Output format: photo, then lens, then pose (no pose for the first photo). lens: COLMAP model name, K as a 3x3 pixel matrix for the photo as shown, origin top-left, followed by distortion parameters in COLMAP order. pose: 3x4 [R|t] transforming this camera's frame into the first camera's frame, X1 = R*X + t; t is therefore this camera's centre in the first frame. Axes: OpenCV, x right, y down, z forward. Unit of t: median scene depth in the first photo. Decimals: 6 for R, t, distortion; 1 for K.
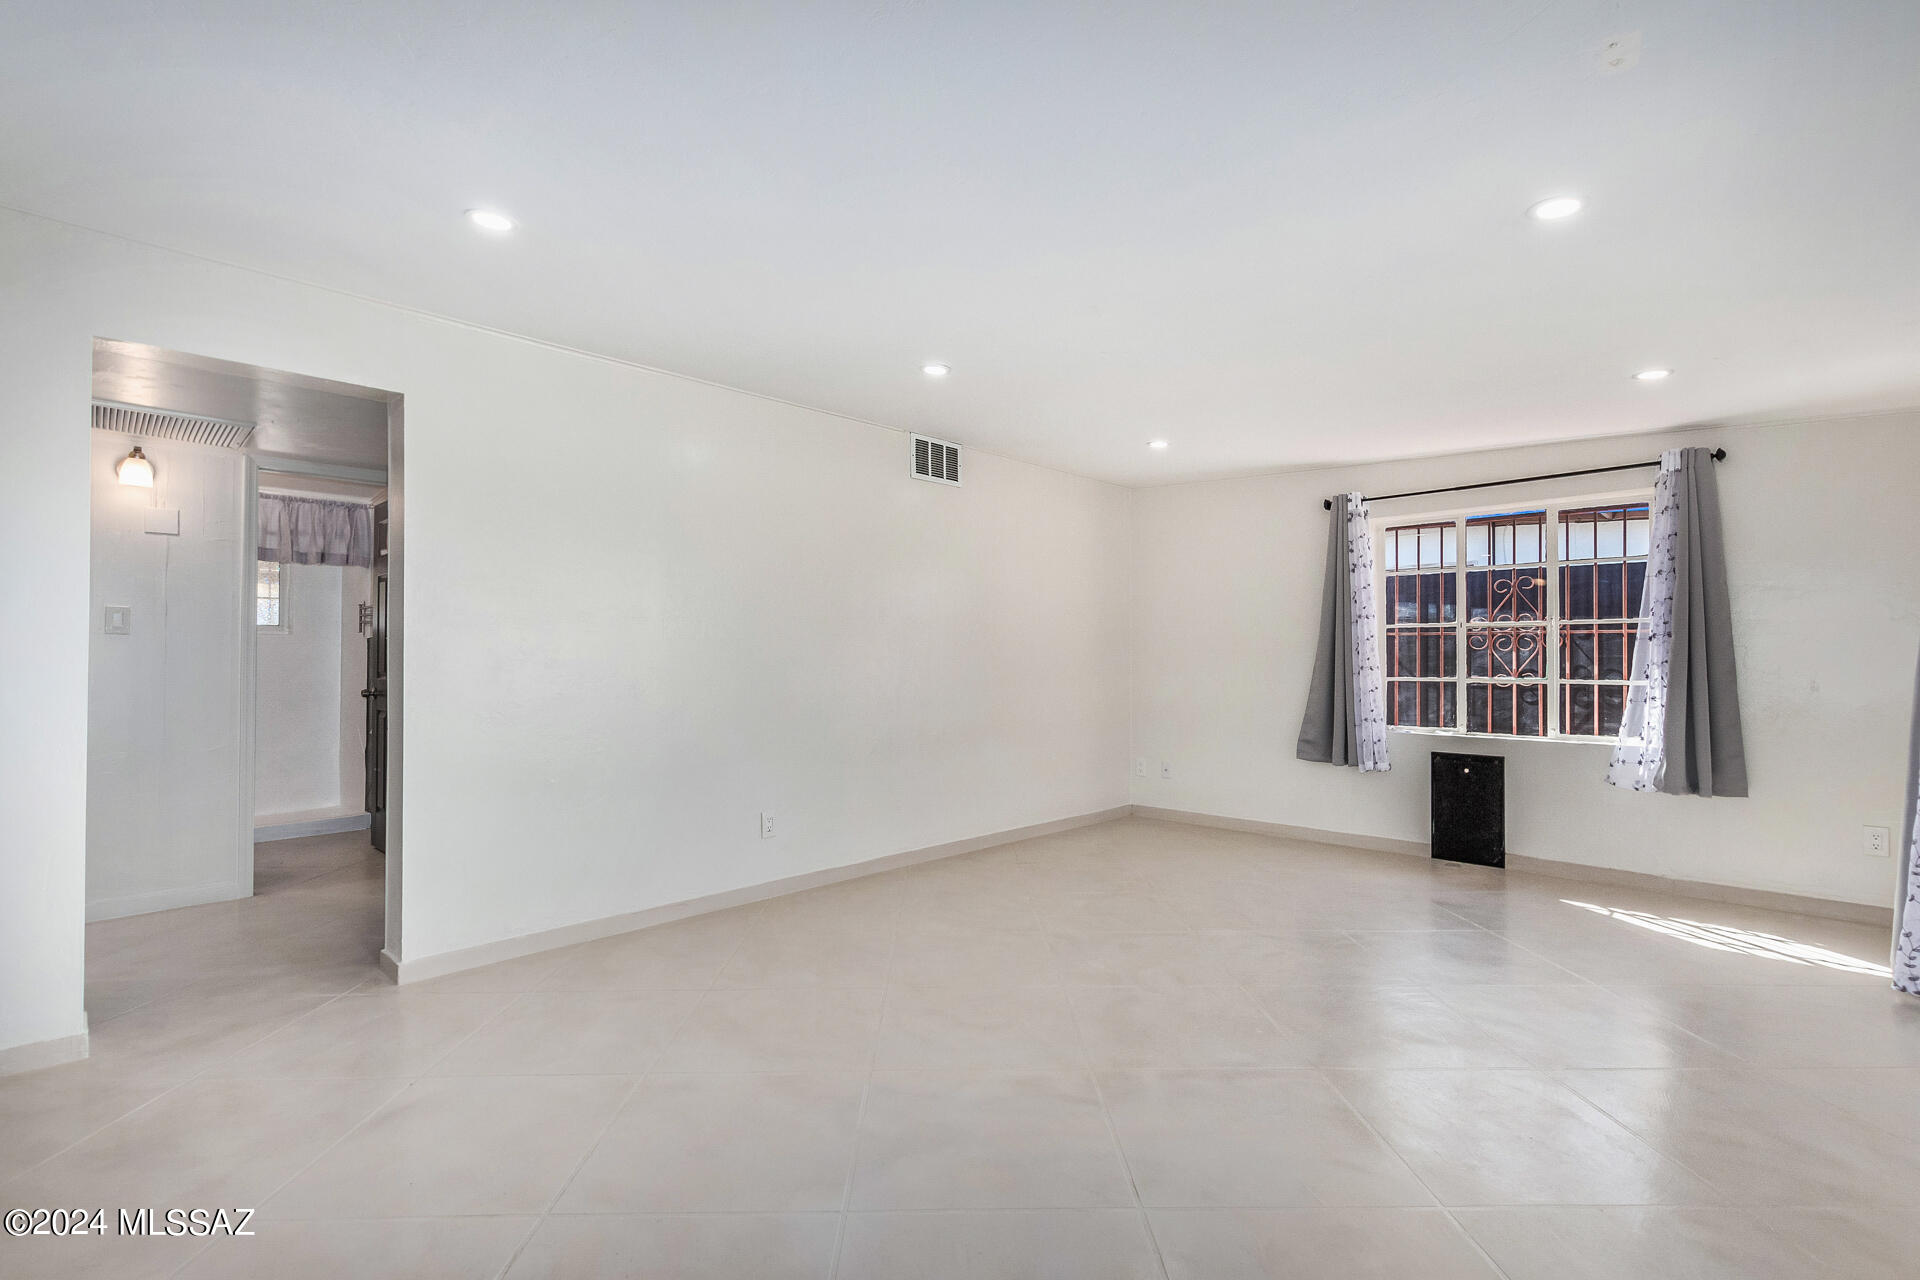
lens RADIAL K [[886.8, 0, 971.8], [0, 886.8, 651.4], [0, 0, 1]] dist [0.000828, 0.000033]
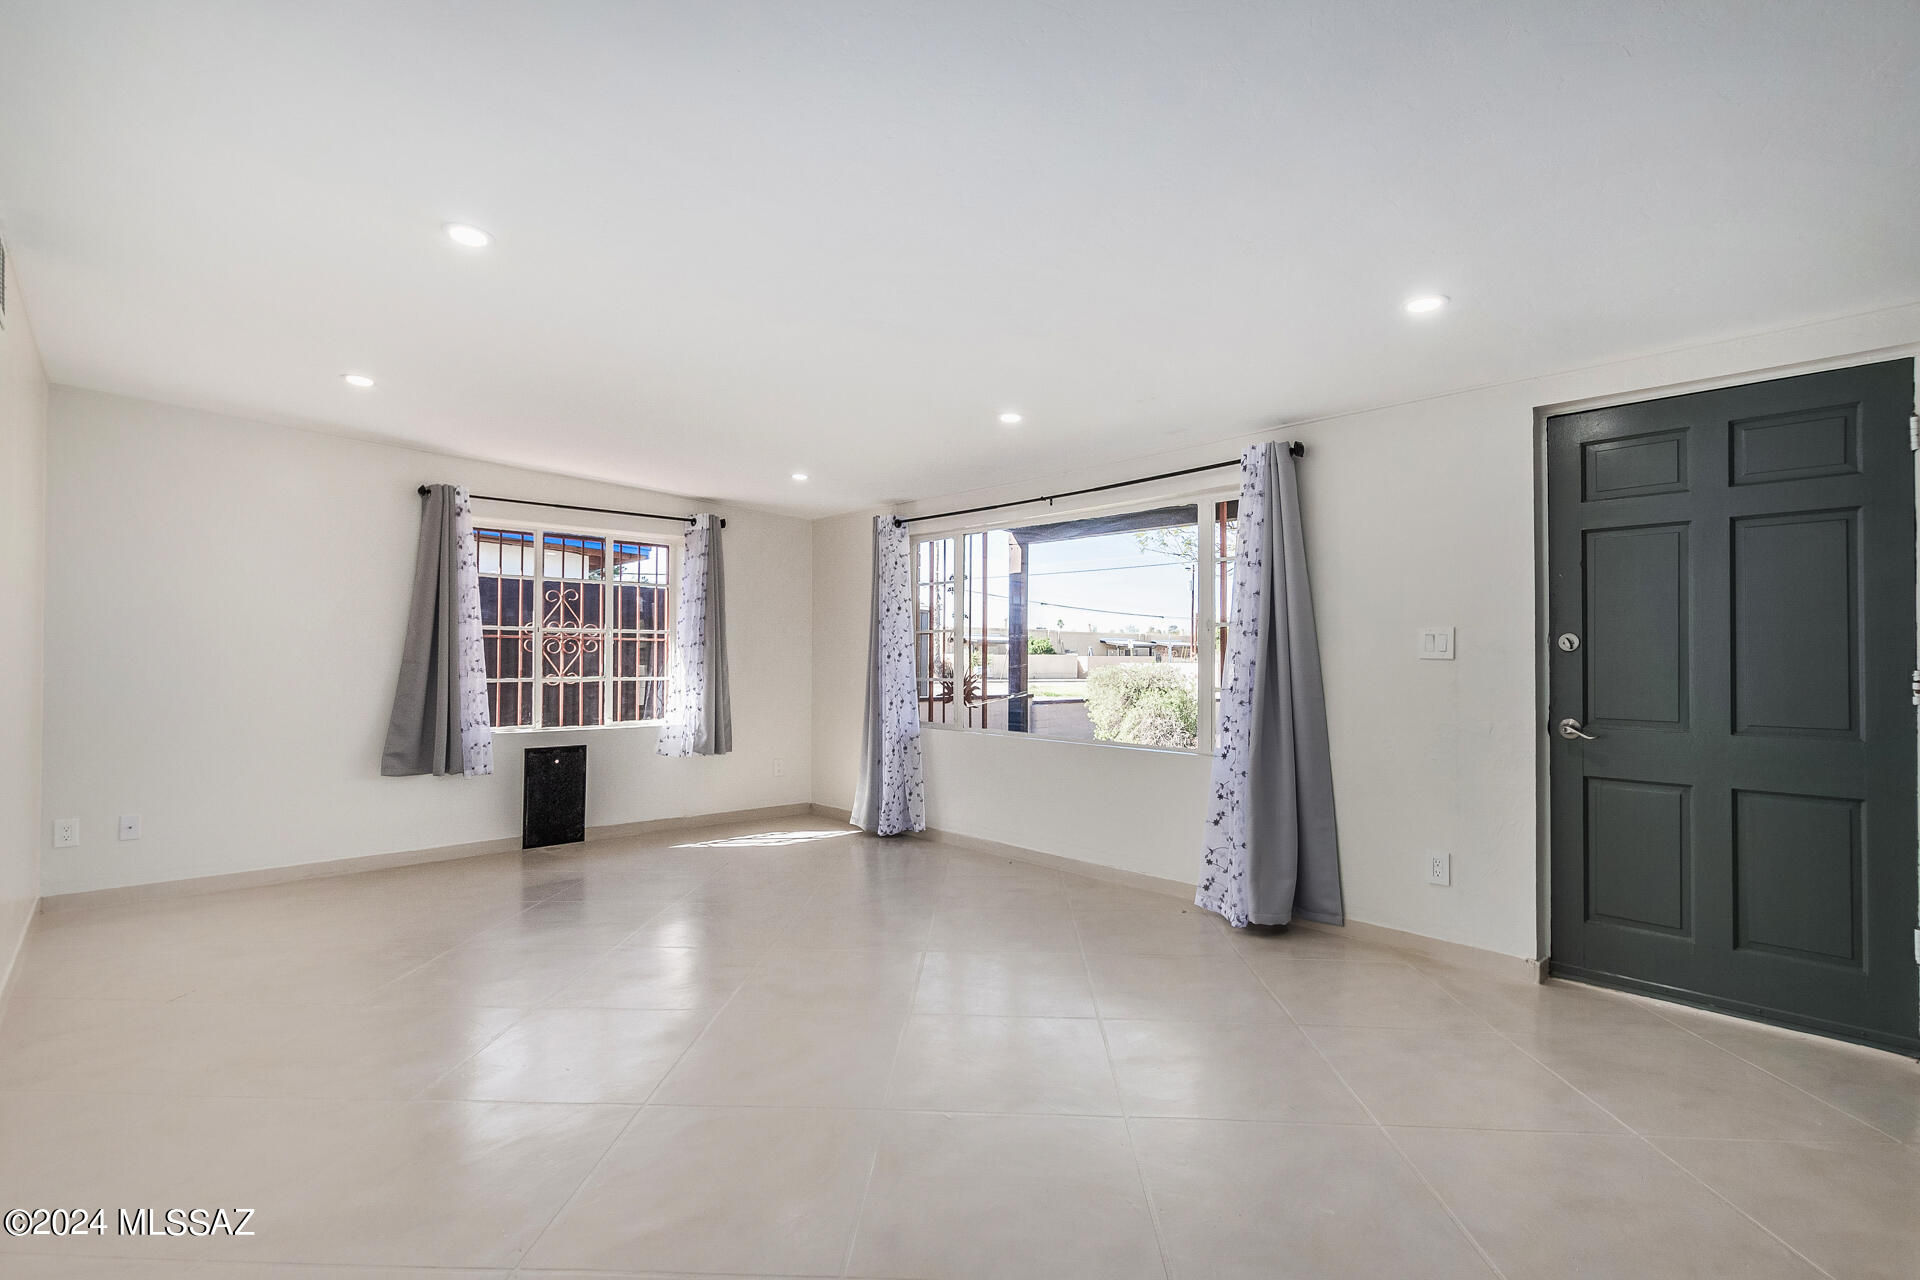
lens RADIAL K [[885.6, 0, 949.0], [0, 885.6, 654.4], [0, 0, 1]] dist [0.002055, 0.000674]
pose [[0.063496, 0.005657, 0.997966, -0.503501], [-0.009317, 0.999944, -0.005075, 0.001800], [-0.997939, -0.008976, 0.063545, 0.431396]]
